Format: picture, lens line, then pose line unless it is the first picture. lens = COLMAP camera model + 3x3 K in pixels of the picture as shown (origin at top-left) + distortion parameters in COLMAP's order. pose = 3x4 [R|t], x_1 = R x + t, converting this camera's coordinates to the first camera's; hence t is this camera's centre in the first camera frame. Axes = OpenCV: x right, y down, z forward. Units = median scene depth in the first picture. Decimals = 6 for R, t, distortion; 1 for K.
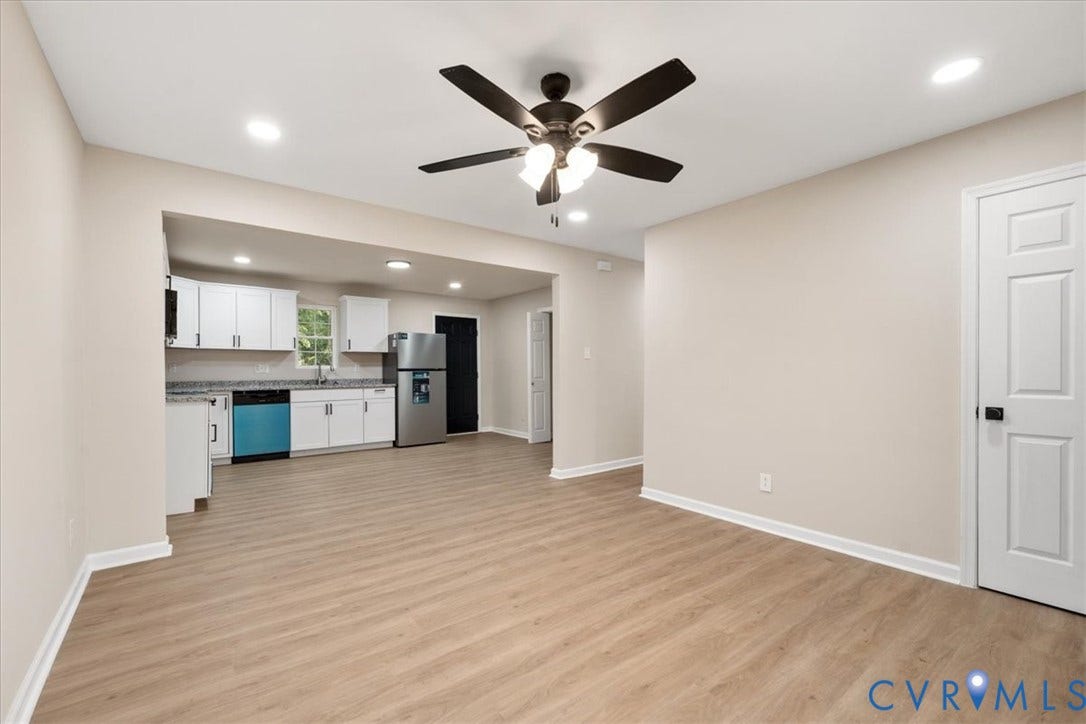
lens RADIAL K [[462.3, 0, 540.2], [0, 462.3, 371.5], [0, 0, 1]] dist [0.000071, 0.000110]
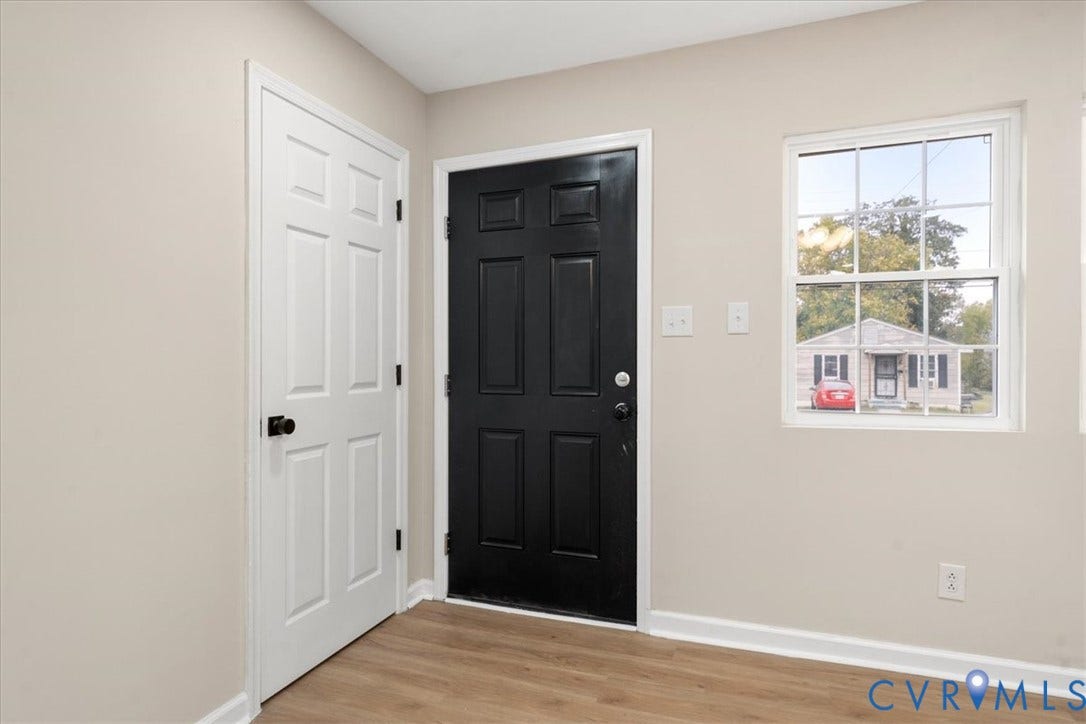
lens RADIAL K [[595.0, 0, 543.0], [0, 595.0, 362.0], [0, 0, 1]] dist [0.001810, 0.000354]
pose [[-0.523738, -0.002682, 0.851875, 0.024992], [0.004681, 0.999971, 0.006026, -0.001398], [-0.851866, 0.007143, -0.523711, 0.461867]]
